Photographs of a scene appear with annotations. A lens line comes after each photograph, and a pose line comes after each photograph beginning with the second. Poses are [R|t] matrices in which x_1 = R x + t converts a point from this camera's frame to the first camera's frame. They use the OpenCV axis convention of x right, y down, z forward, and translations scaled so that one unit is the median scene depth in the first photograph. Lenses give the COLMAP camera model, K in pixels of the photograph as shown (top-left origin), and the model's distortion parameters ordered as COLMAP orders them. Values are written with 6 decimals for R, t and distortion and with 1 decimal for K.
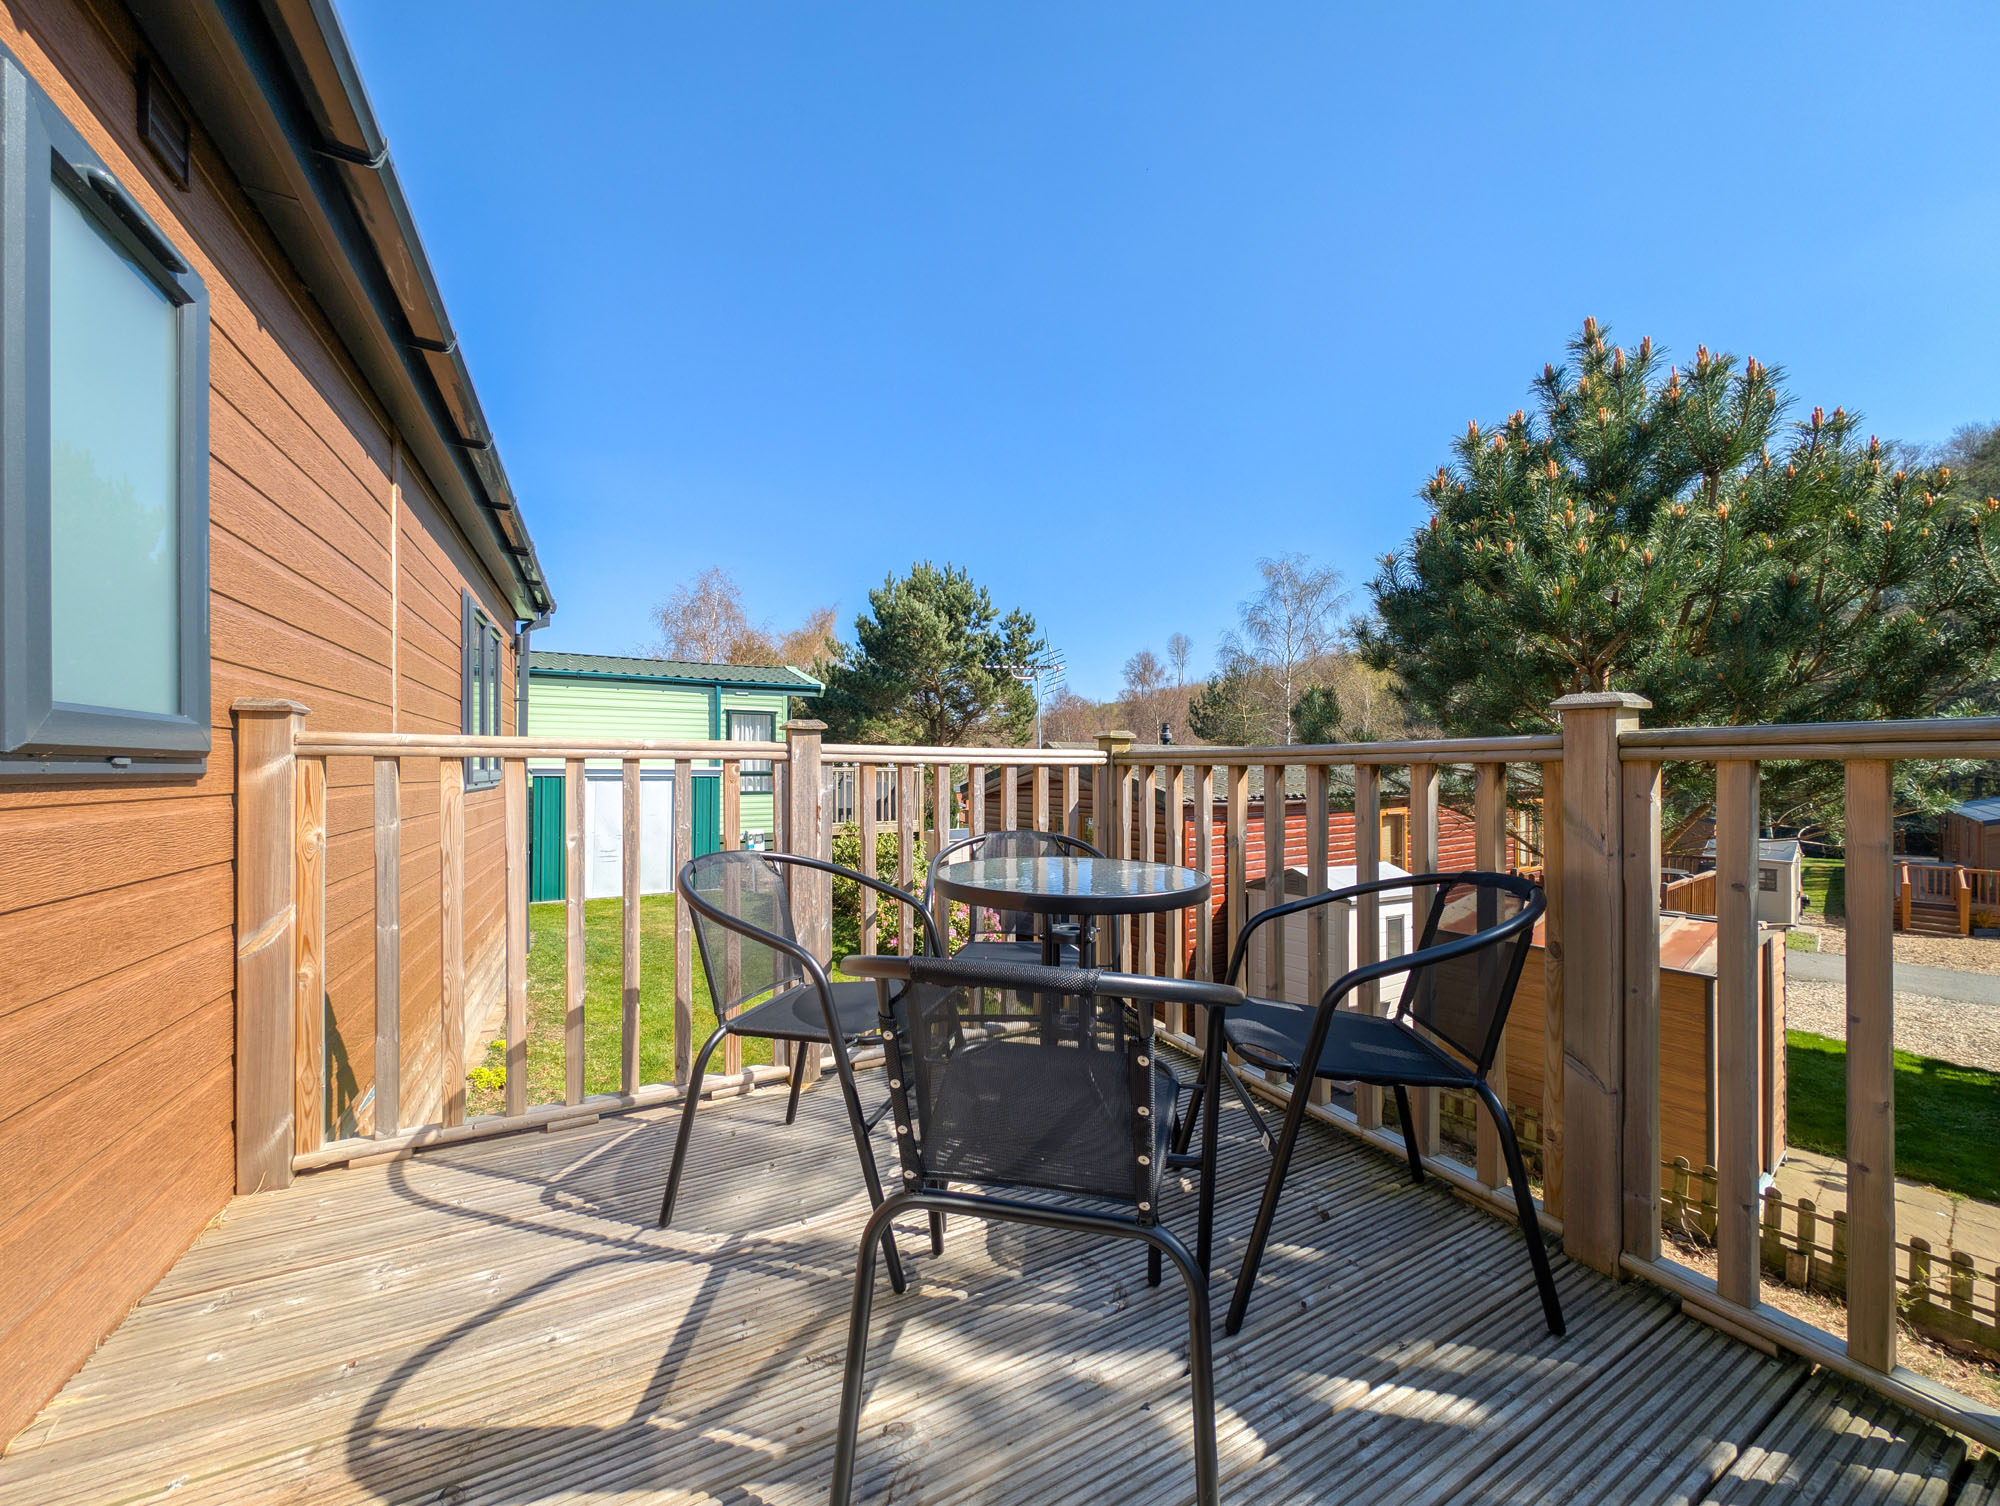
lens RADIAL K [[715.4, 0, 1003.4], [0, 715.4, 758.1], [0, 0, 1]] dist [-0.001118, -0.000369]
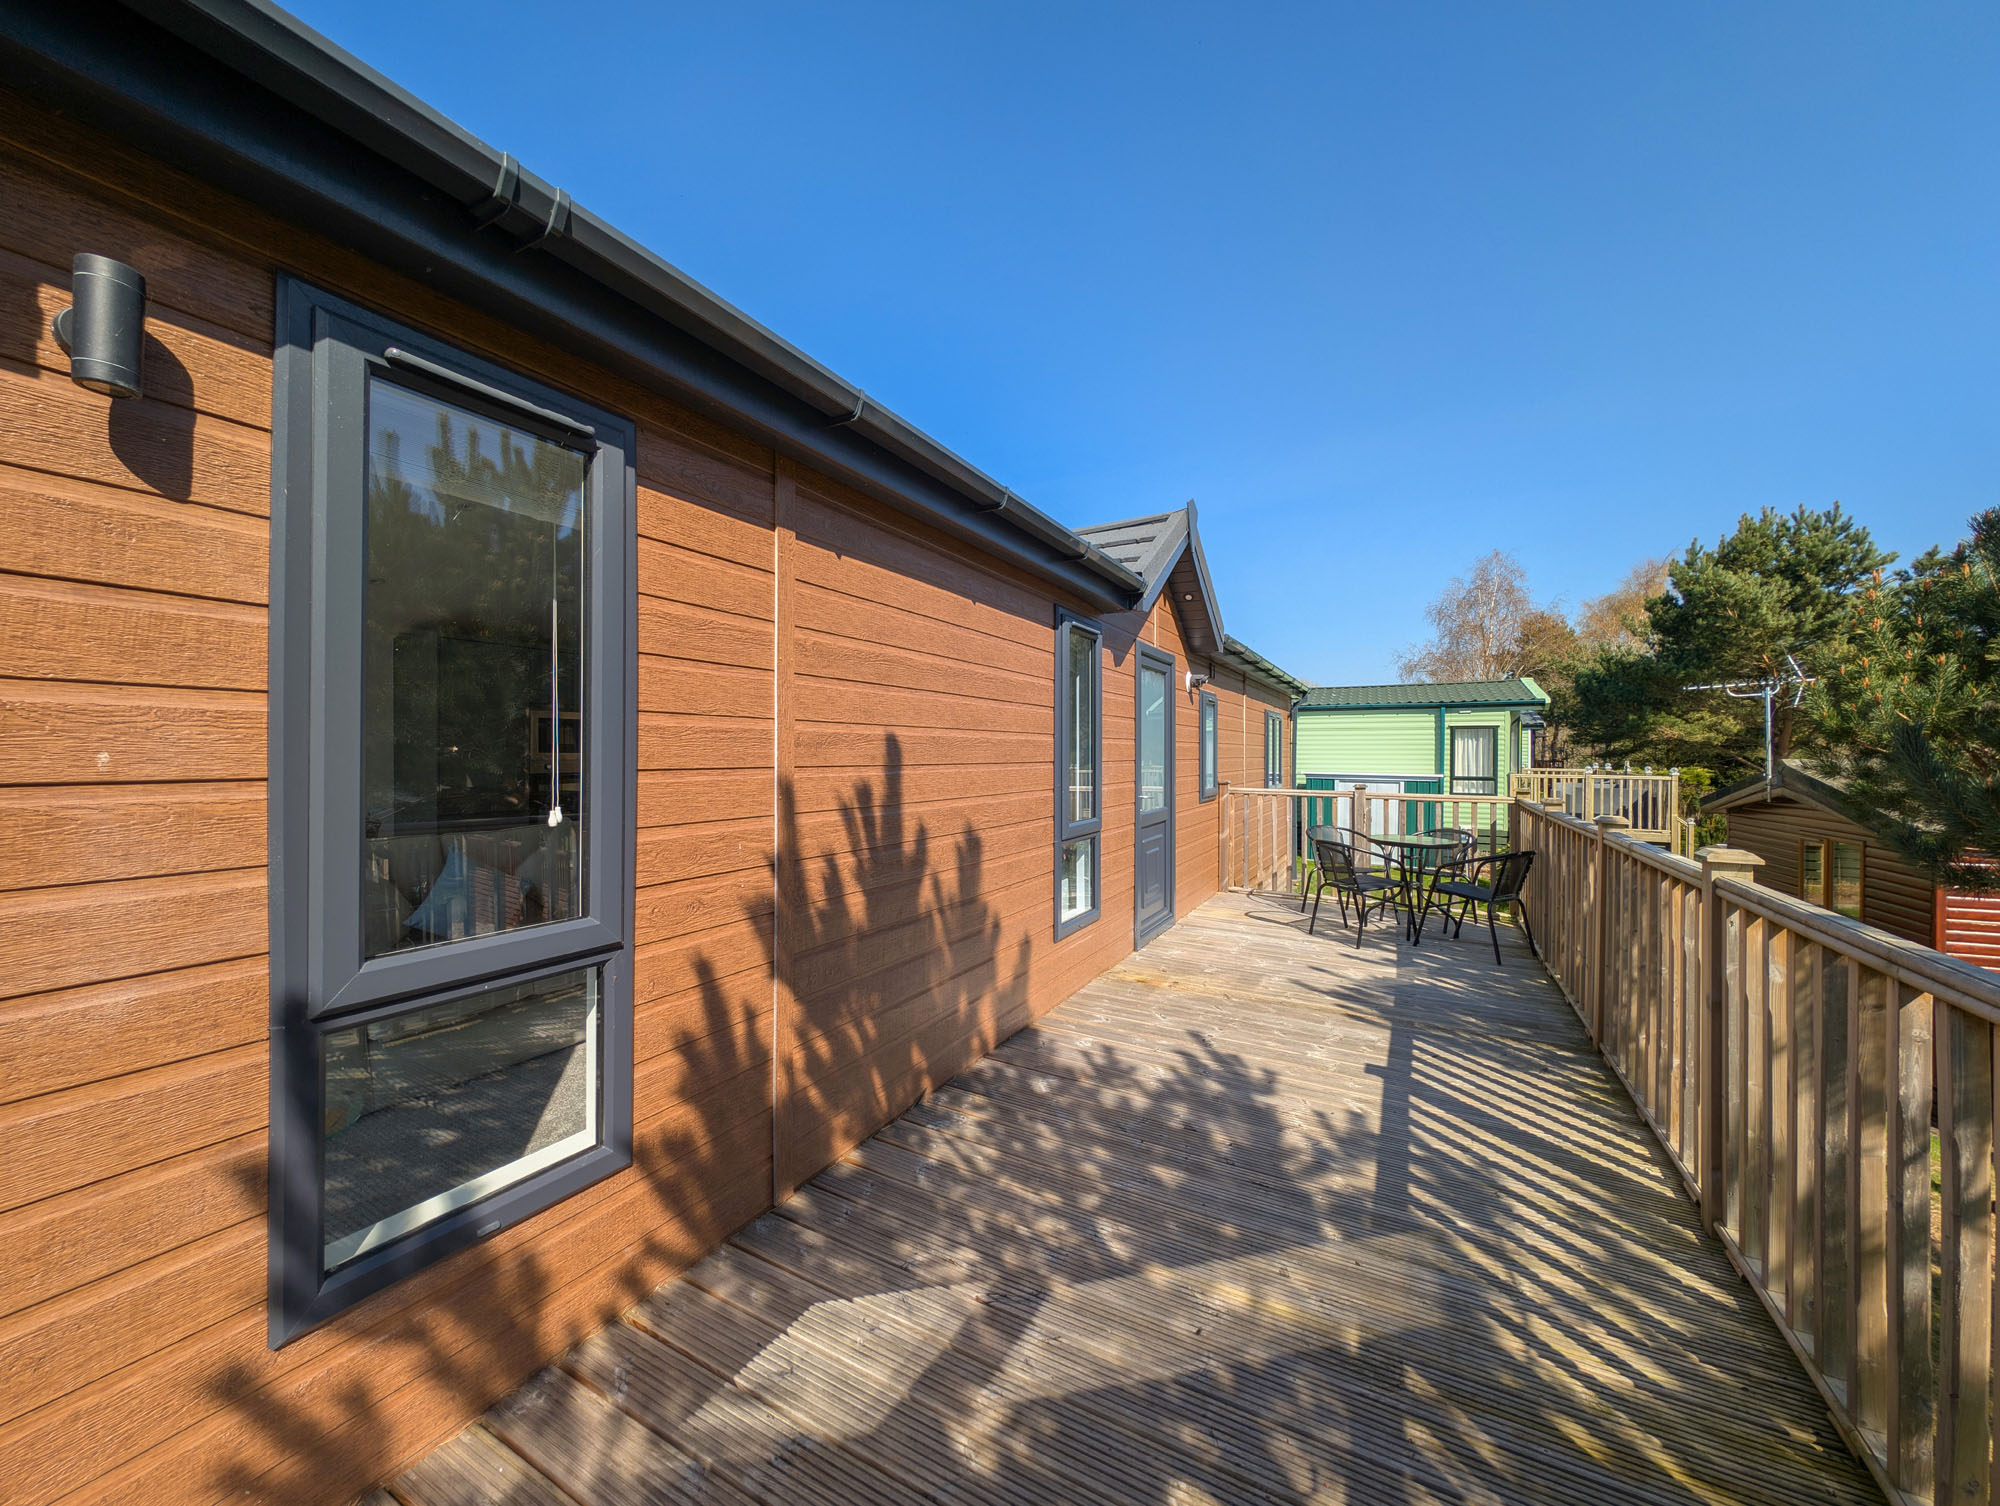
lens RADIAL K [[715.4, 0, 1003.4], [0, 715.4, 758.1], [0, 0, 1]] dist [-0.001118, -0.000369]
pose [[0.533586, 0.007148, -0.845716, 0.137097], [0.009370, 0.999853, 0.014362, -0.020915], [0.845694, -0.015588, 0.533440, -0.174132]]
